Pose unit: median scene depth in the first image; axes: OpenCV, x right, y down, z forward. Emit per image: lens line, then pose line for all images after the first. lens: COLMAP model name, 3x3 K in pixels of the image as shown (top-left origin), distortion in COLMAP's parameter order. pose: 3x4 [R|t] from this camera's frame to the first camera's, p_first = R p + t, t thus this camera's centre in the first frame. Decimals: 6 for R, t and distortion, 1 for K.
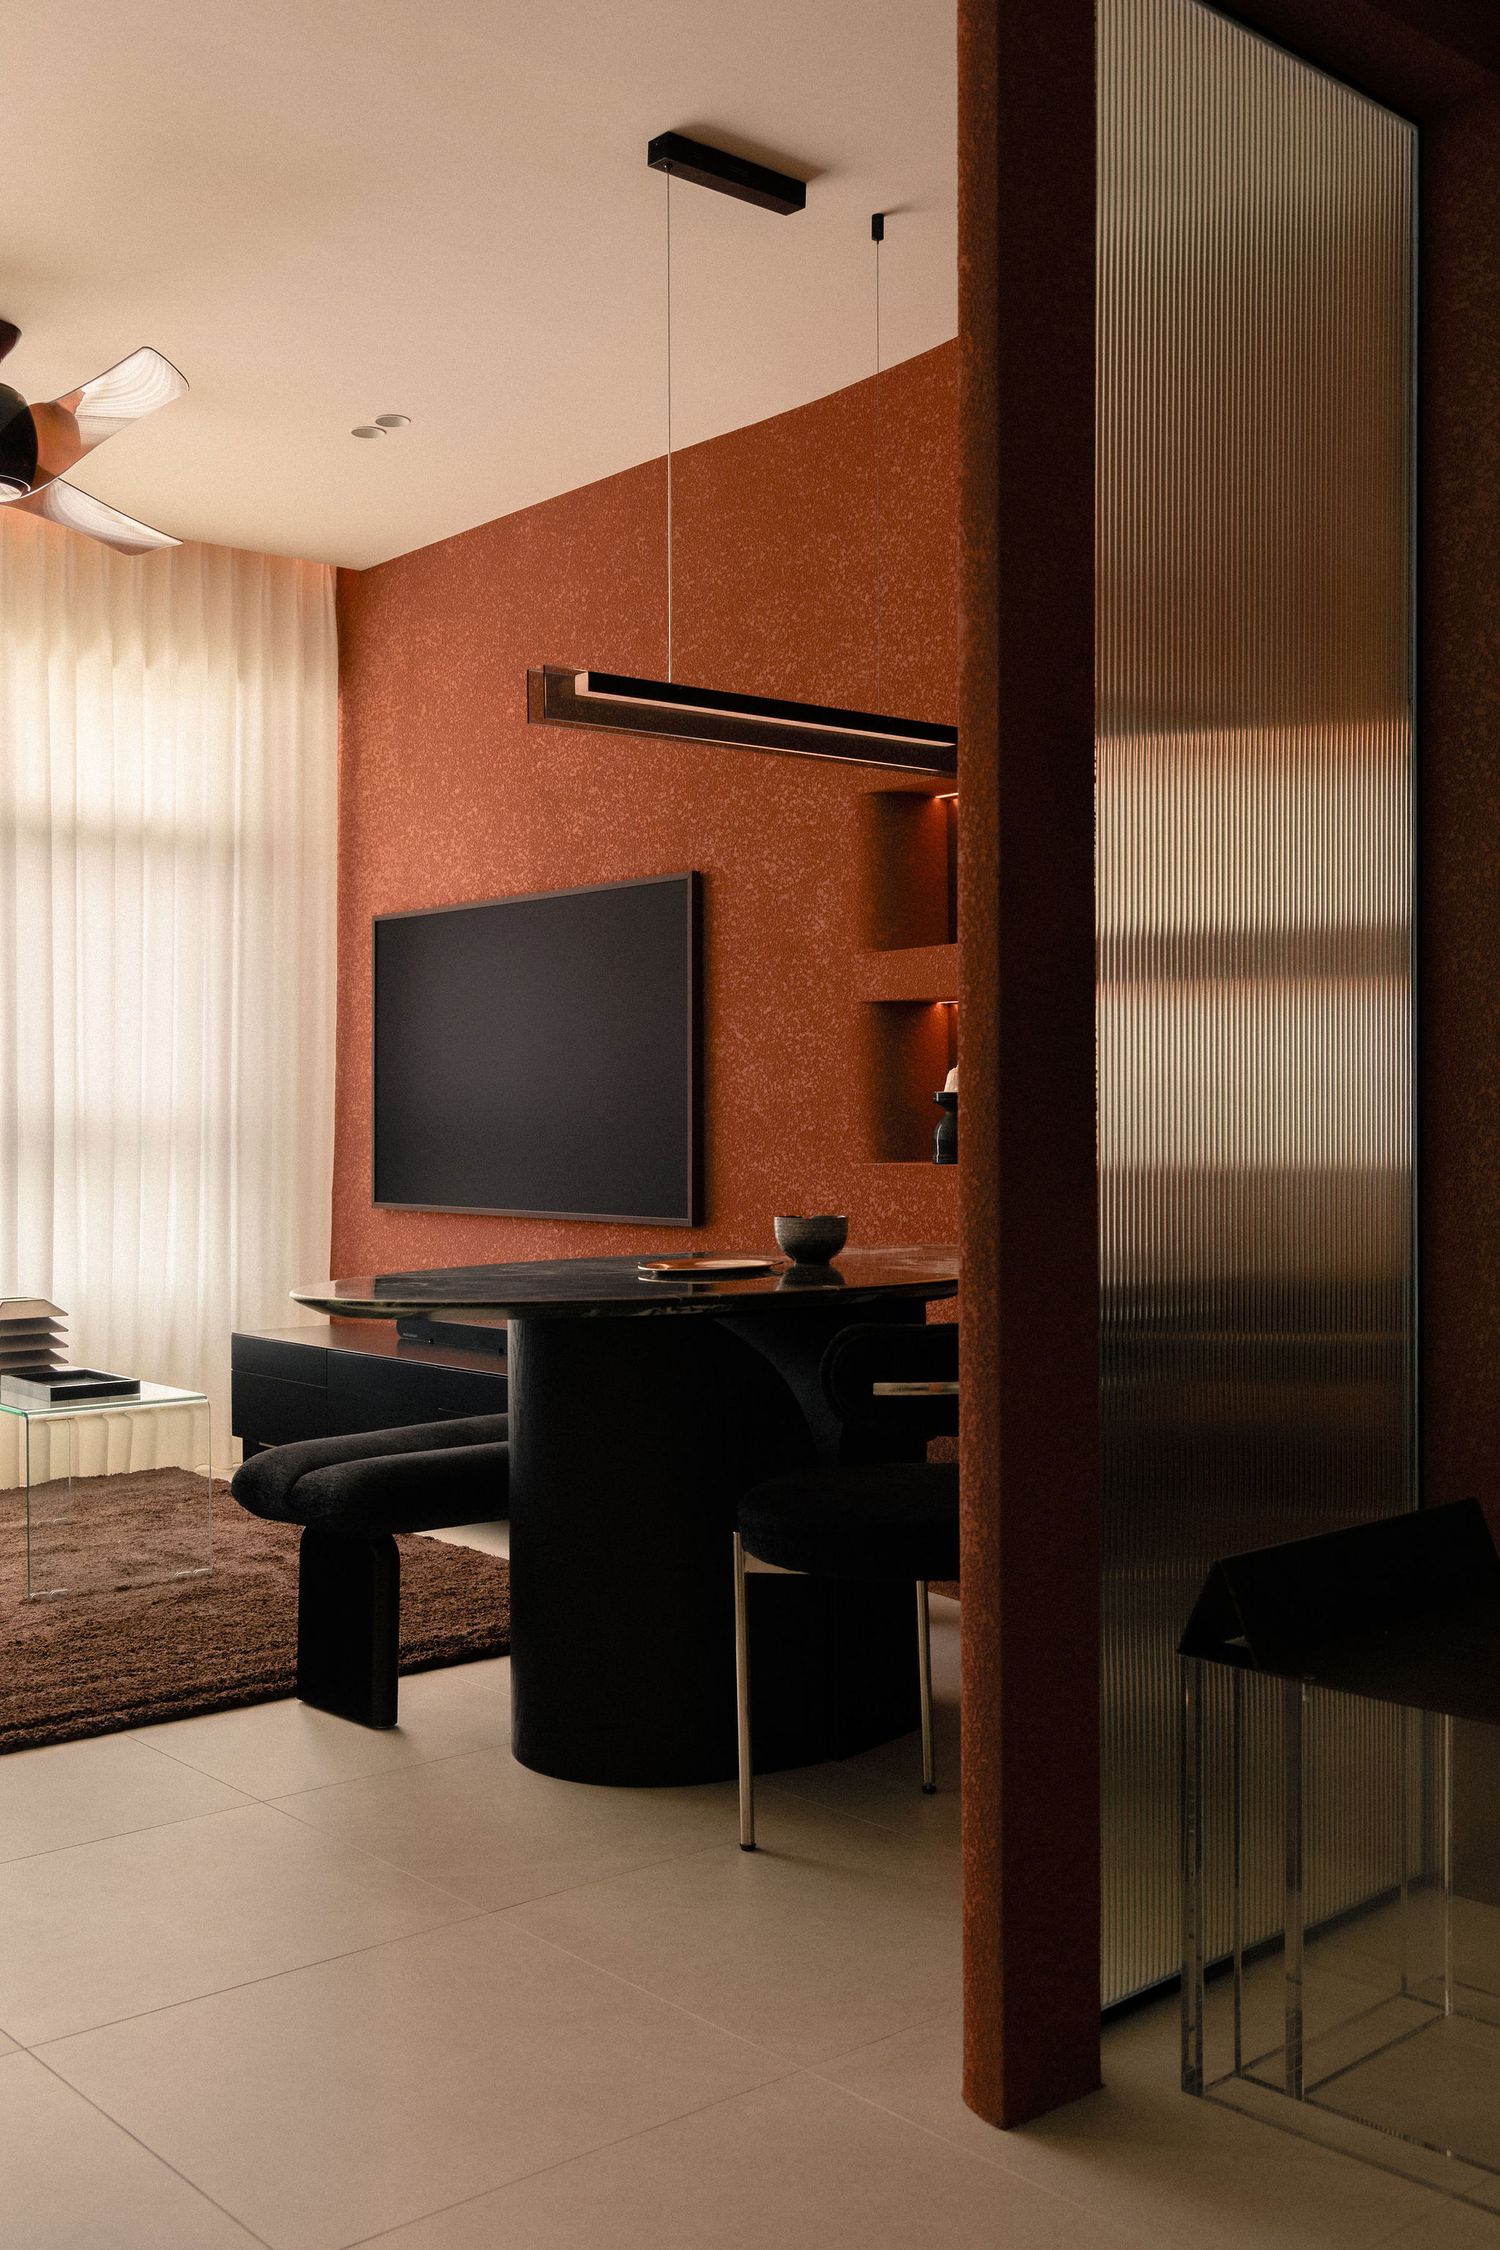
lens RADIAL K [[2261.1, 0, 618.5], [0, 2261.1, 1121.3], [0, 0, 1]] dist [-0.001443, -0.001970]
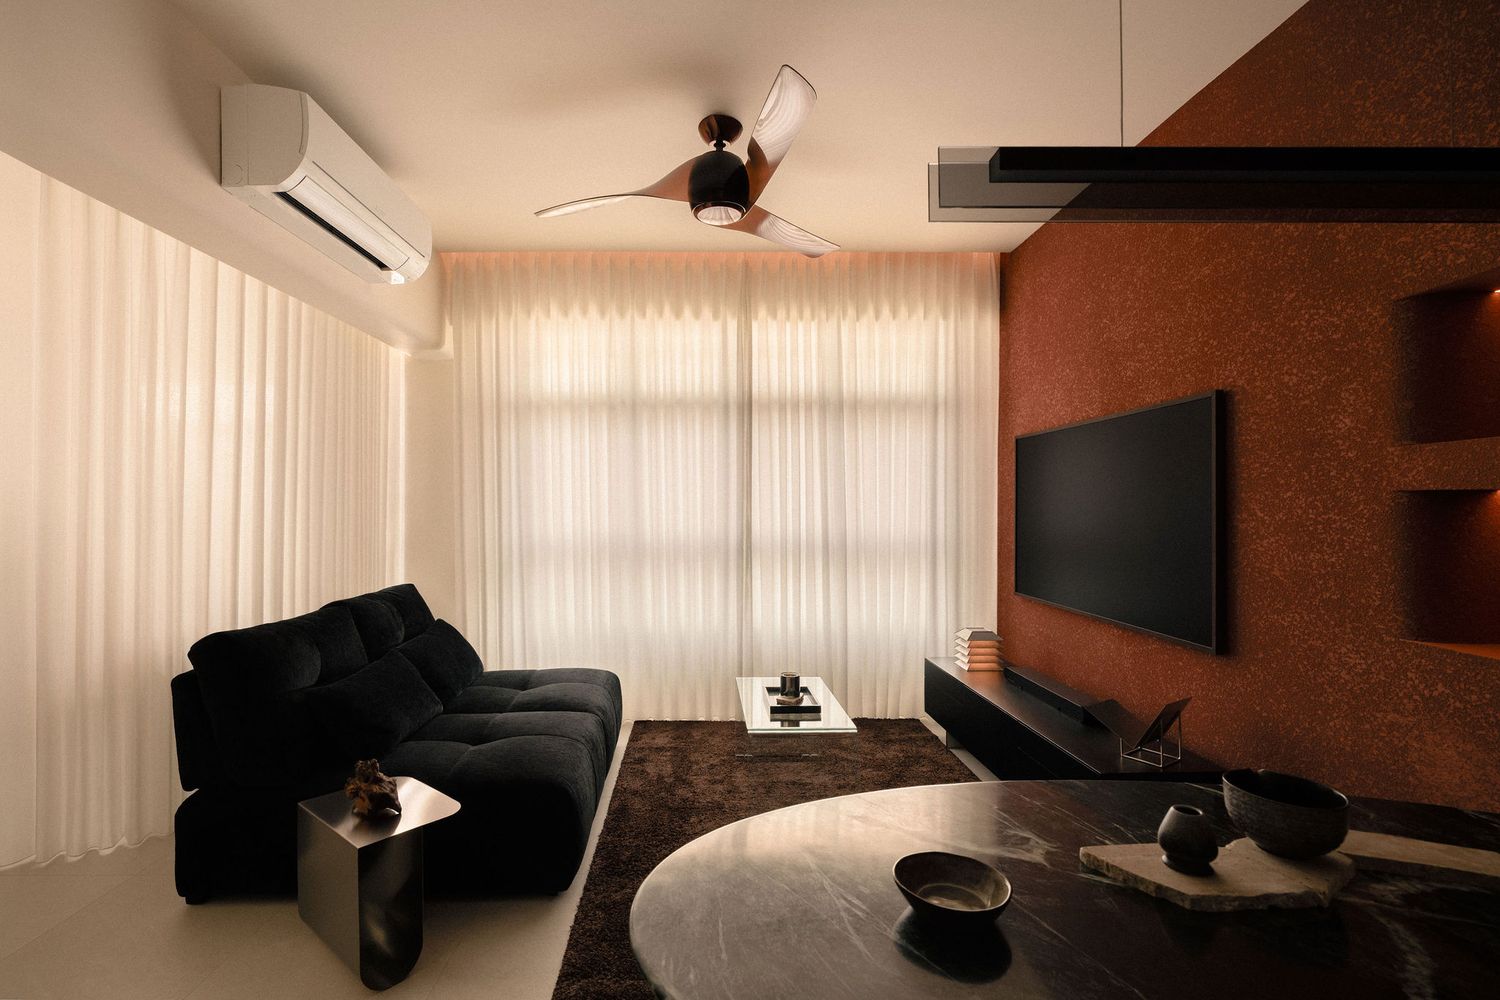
lens RADIAL K [[683.5, 0, 750.0], [0, 683.5, 500.0], [0, 0, 1]] dist [-0.001454, -0.002777]
pose [[0.827486, -0.000556, -0.561486, 0.031080], [-0.004862, 0.999955, -0.008156, -0.040742], [0.561465, 0.009479, 0.827446, 0.510533]]
